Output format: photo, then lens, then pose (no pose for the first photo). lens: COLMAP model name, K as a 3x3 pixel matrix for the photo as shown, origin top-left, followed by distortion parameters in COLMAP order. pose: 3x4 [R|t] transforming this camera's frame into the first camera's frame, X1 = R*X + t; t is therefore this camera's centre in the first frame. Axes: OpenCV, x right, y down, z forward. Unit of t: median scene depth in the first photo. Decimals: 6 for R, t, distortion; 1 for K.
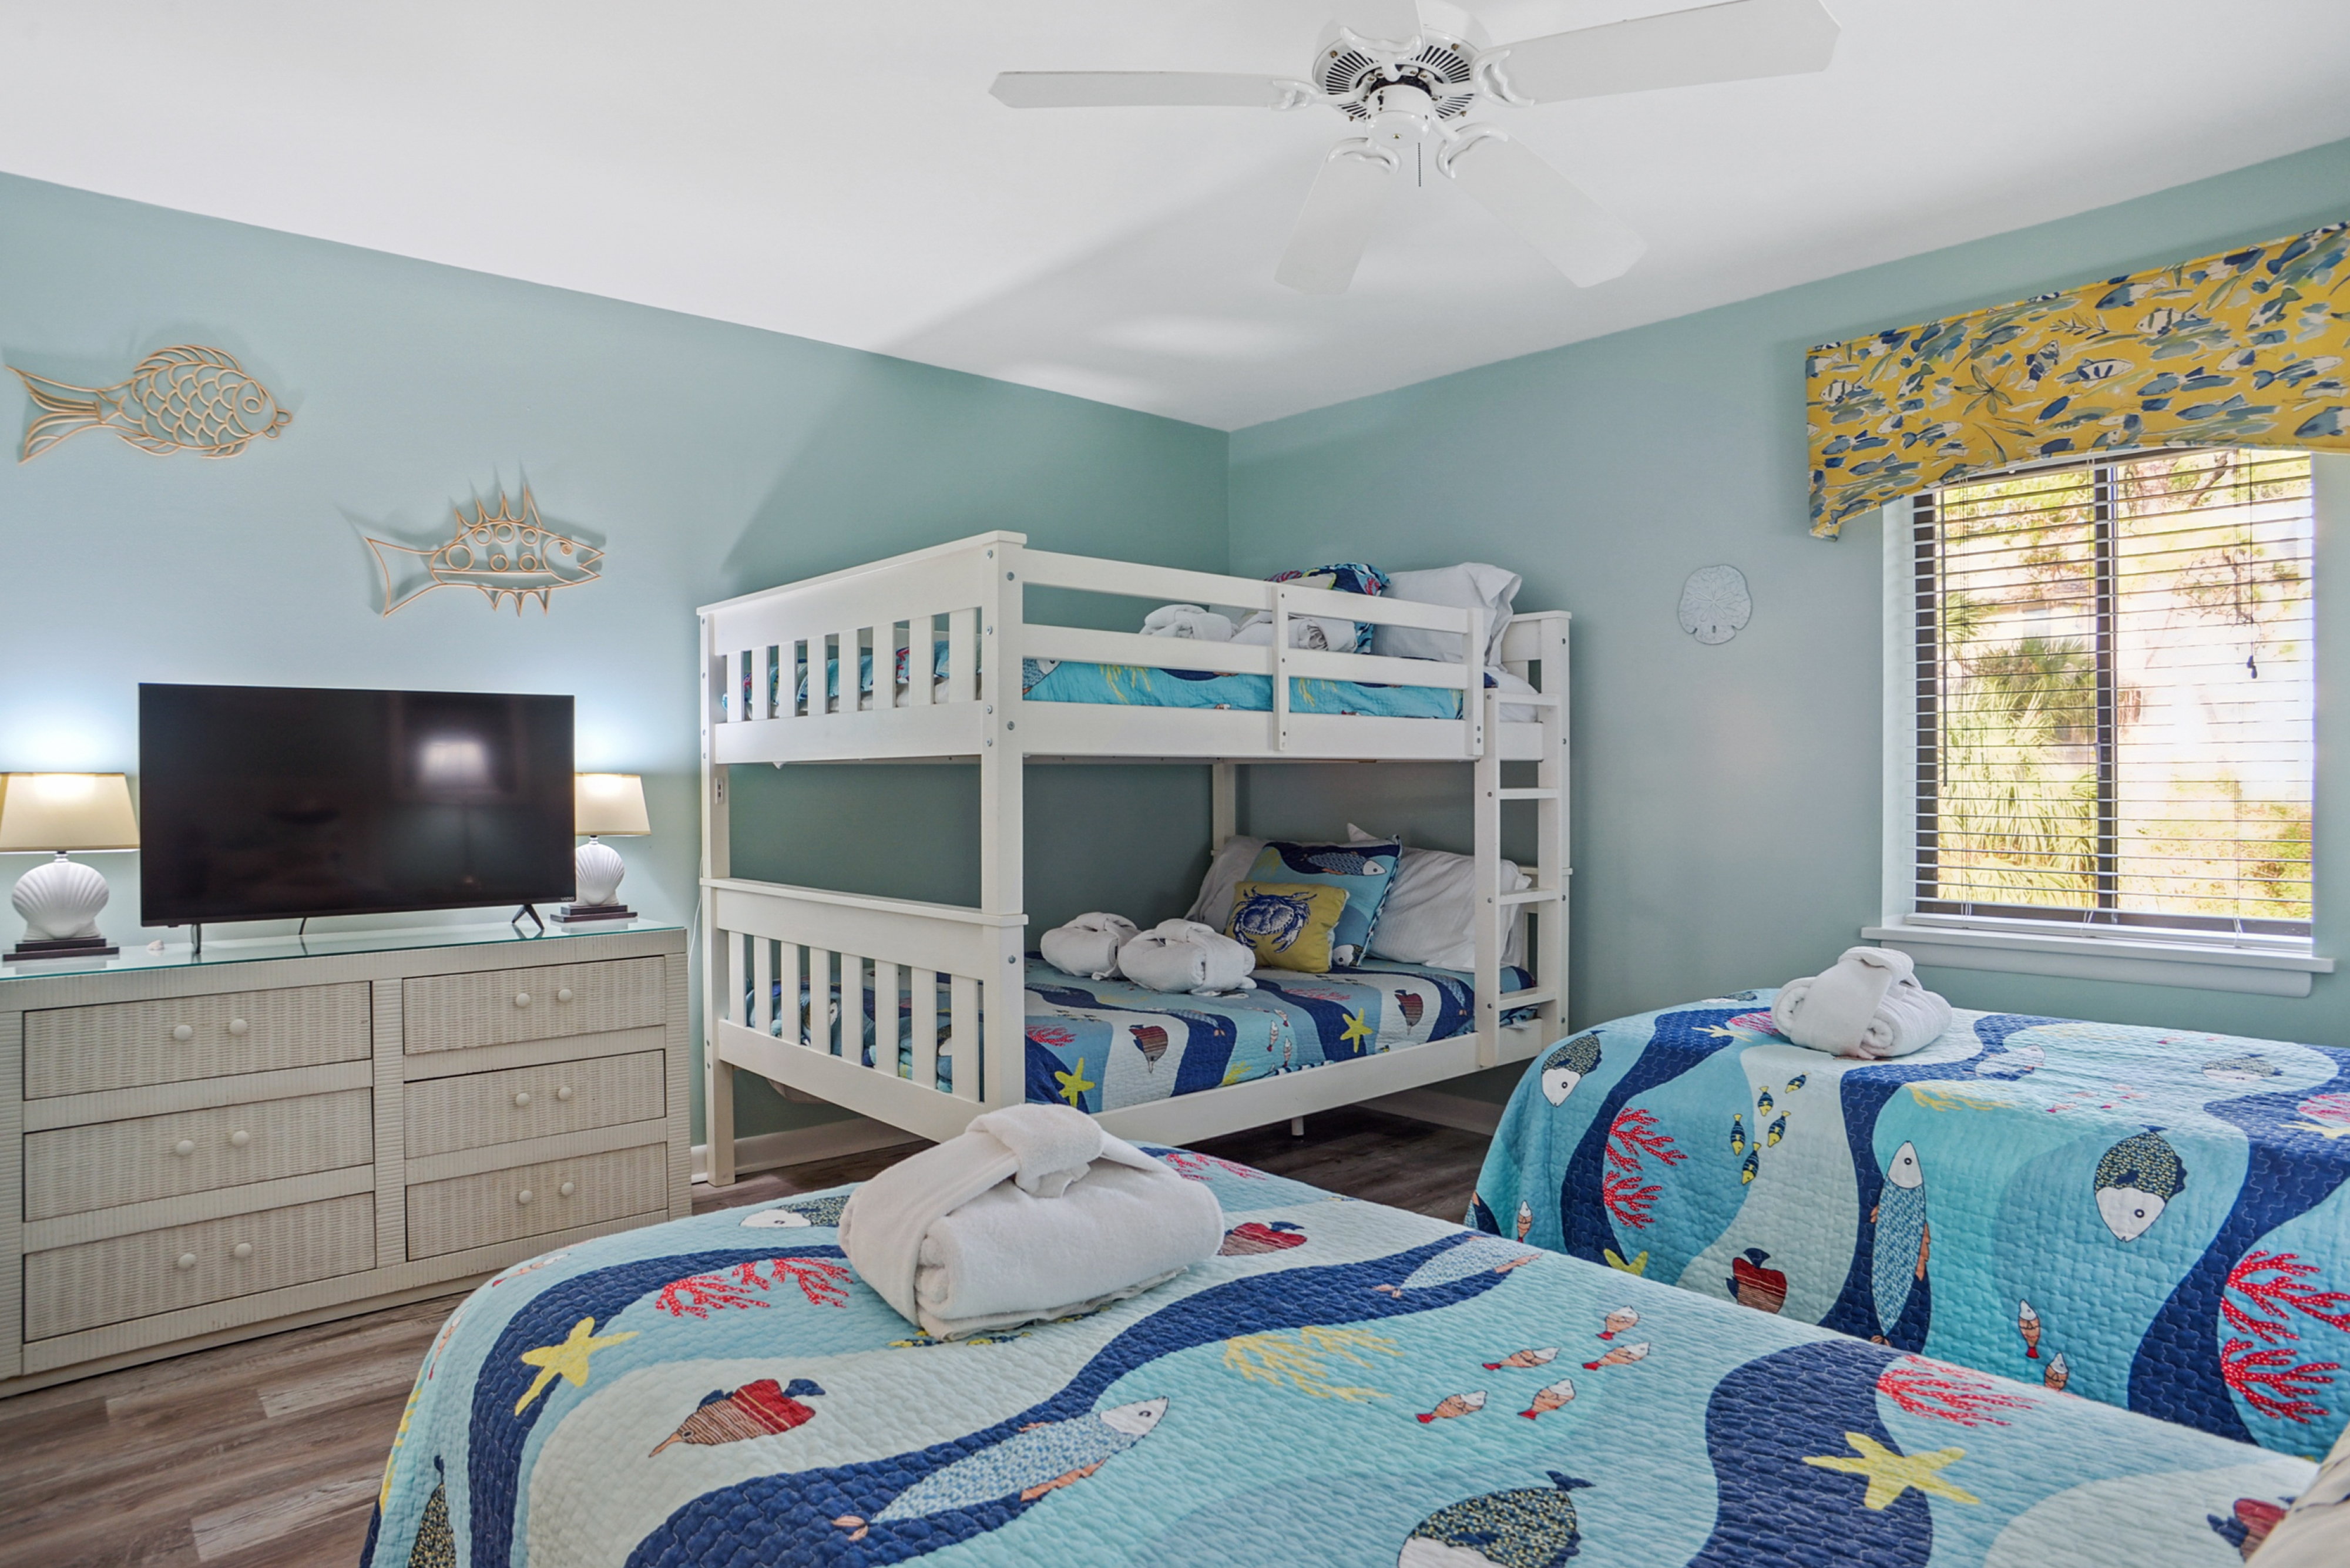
lens RADIAL K [[1384.0, 0, 1160.3], [0, 1384.0, 780.5], [0, 0, 1]] dist [-0.117694, 0.066566]
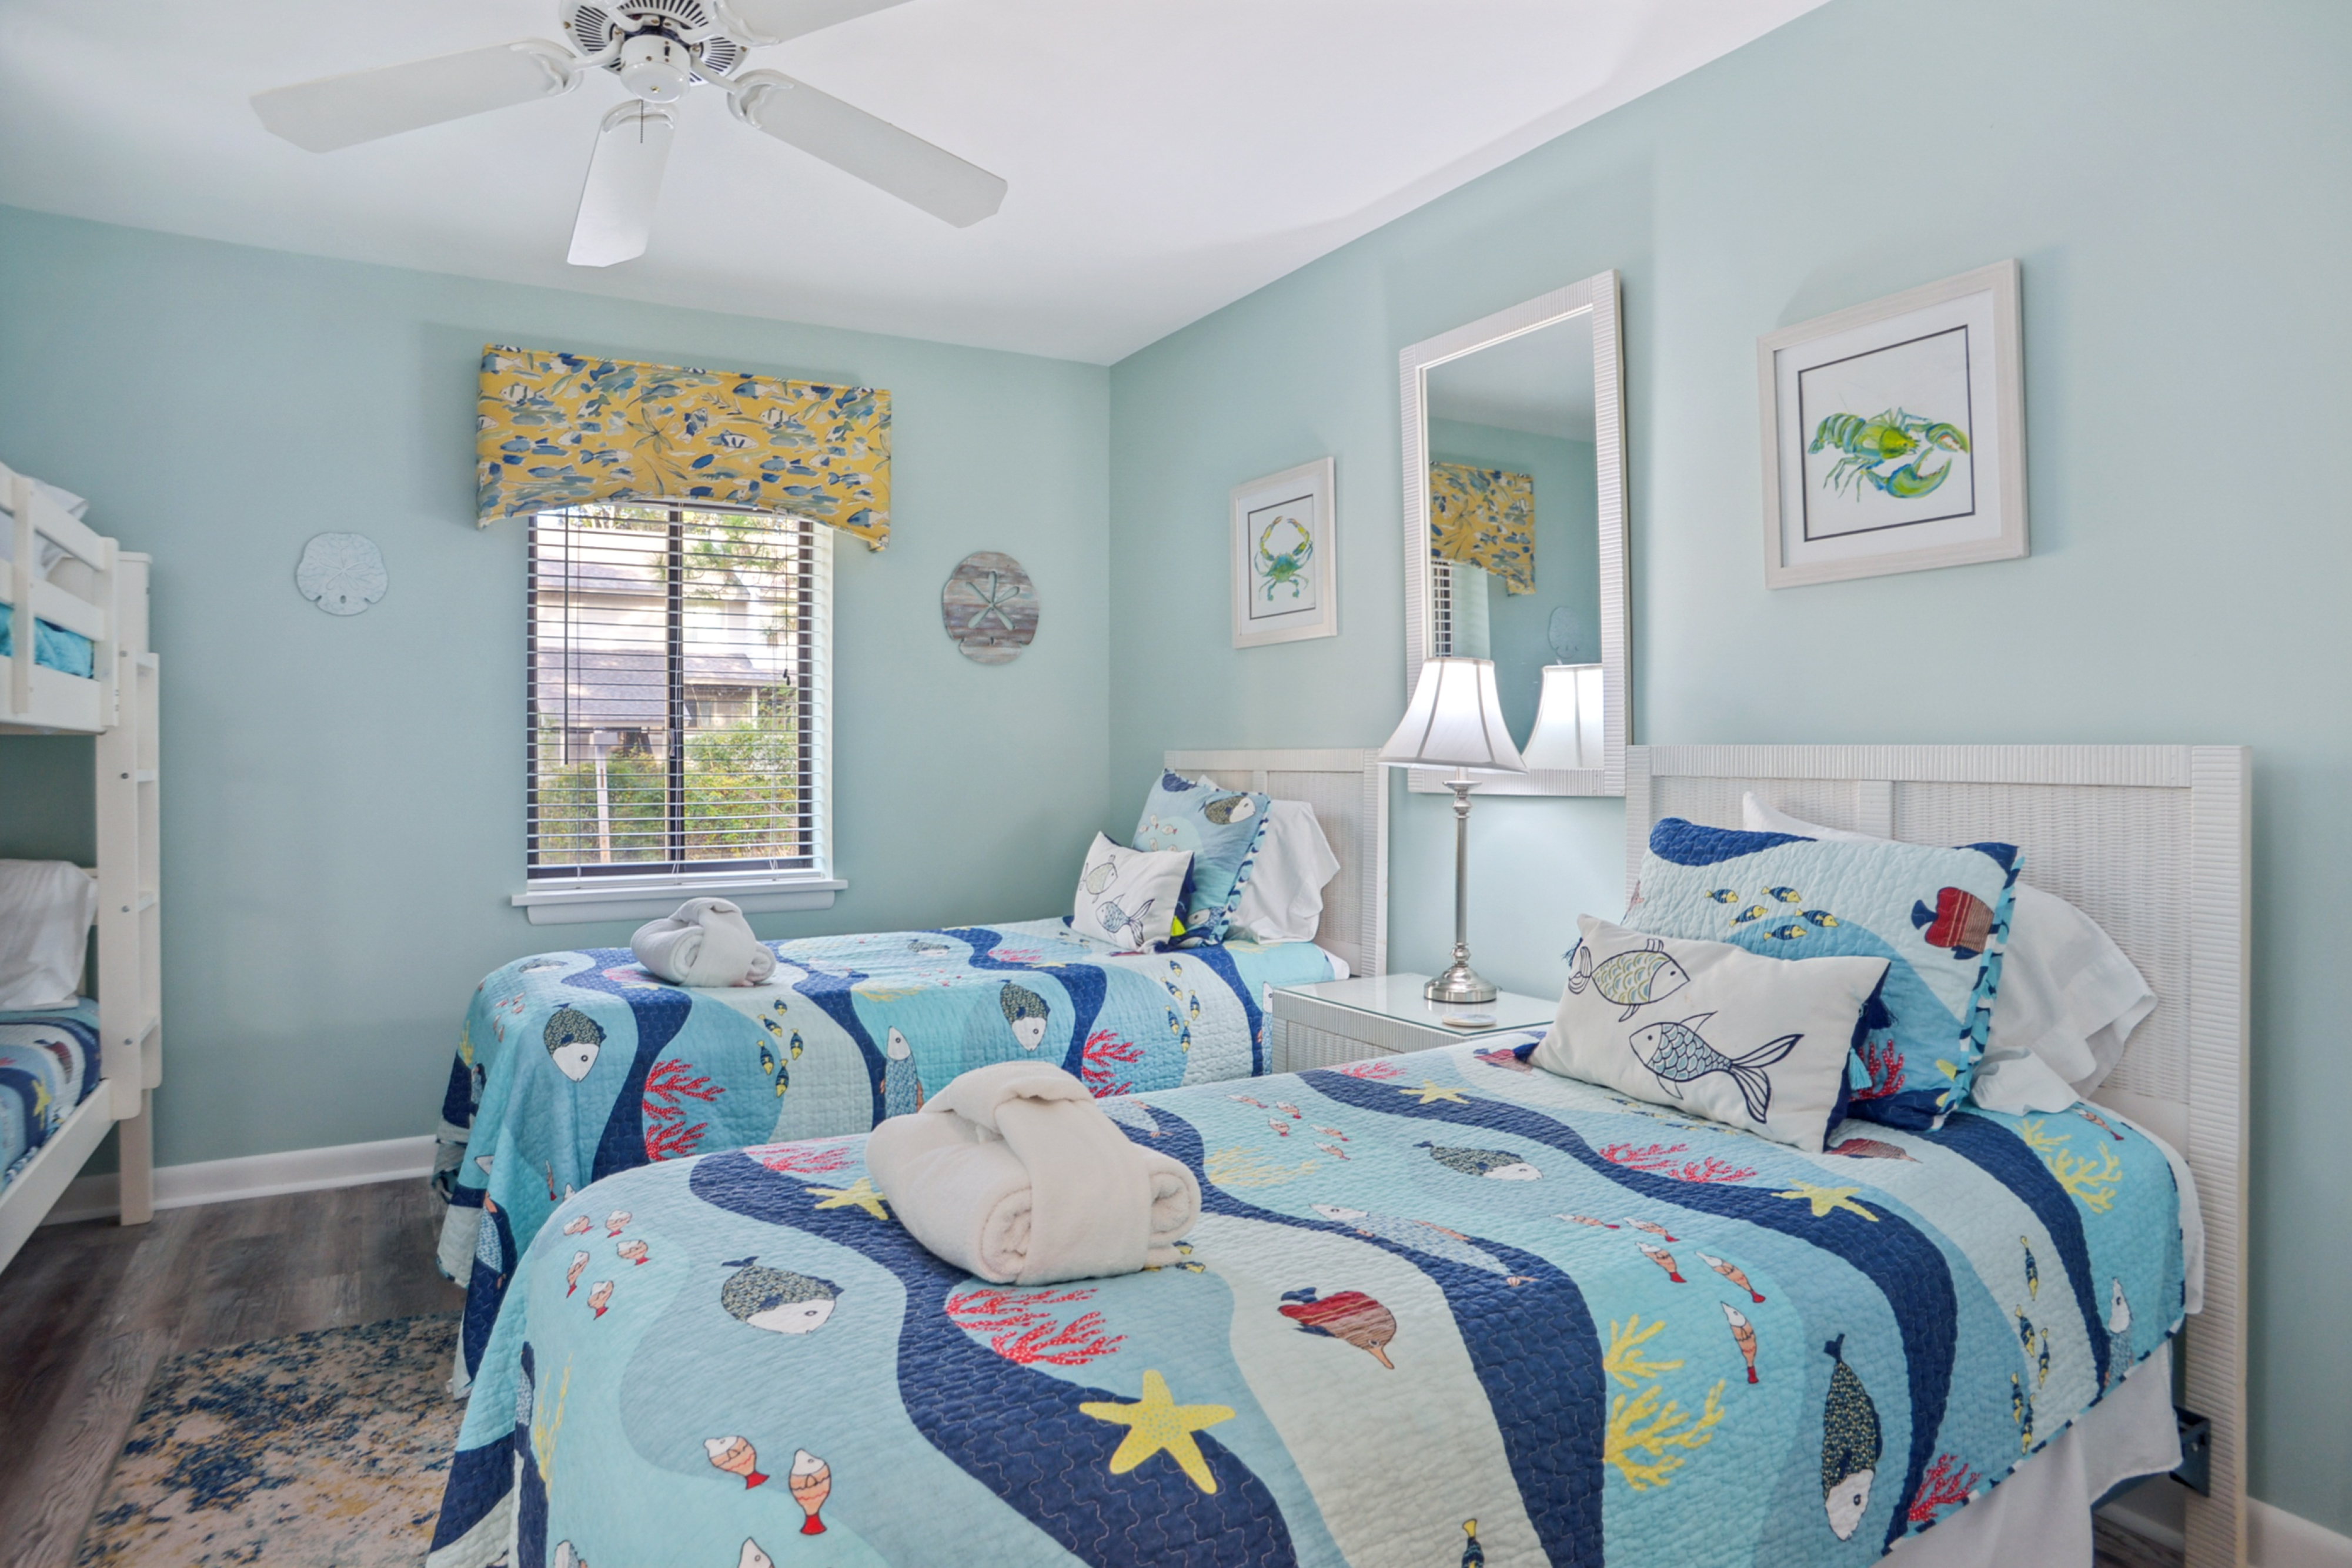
lens RADIAL K [[1385.1, 0, 1161.3], [0, 1385.1, 780.5], [0, 0, 1]] dist [-0.117694, 0.066566]
pose [[0.176318, -0.011325, 0.984268, -0.564373], [0.003773, 0.999934, 0.010829, 0.008957], [-0.984326, 0.001804, 0.176349, 0.378147]]
